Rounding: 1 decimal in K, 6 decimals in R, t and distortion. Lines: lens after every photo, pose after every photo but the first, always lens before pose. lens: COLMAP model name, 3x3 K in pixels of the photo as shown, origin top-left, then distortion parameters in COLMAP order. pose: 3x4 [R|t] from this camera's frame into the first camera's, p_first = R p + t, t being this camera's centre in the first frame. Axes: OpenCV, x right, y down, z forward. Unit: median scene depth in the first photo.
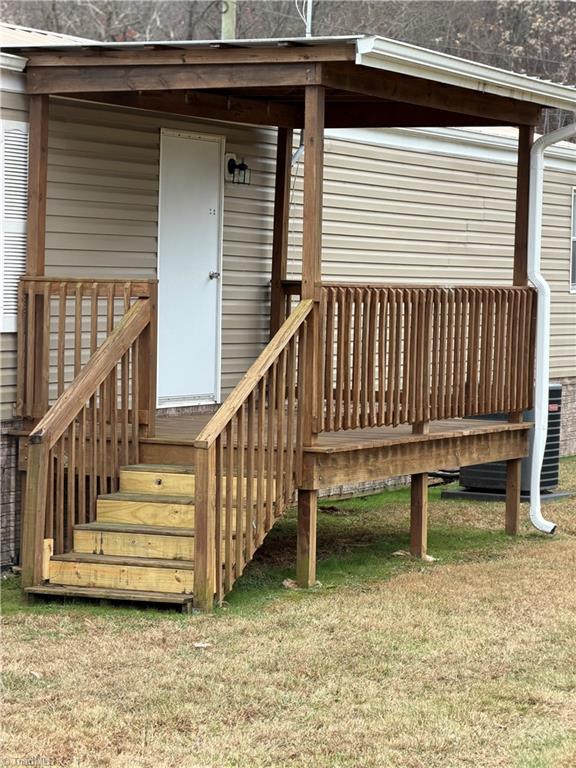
lens RADIAL K [[2225.9, 0, 288.8], [0, 2225.9, 385.4], [0, 0, 1]] dist [0.189767, 0.000000]
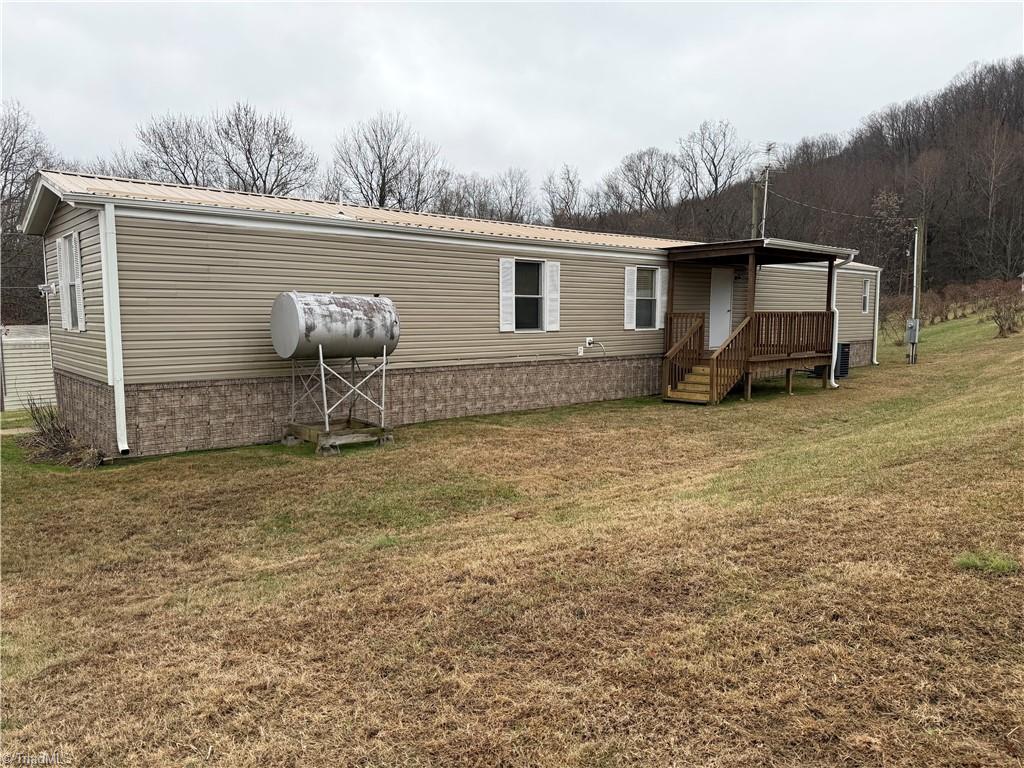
lens RADIAL K [[728.7, 0, 511.0], [0, 728.7, 384.8], [0, 0, 1]] dist [0.062427, -0.072989]
pose [[0.920407, 0.012503, -0.390761, 0.109832], [0.005630, 0.998961, 0.045226, 0.012235], [0.390921, -0.043826, 0.919380, -0.174876]]
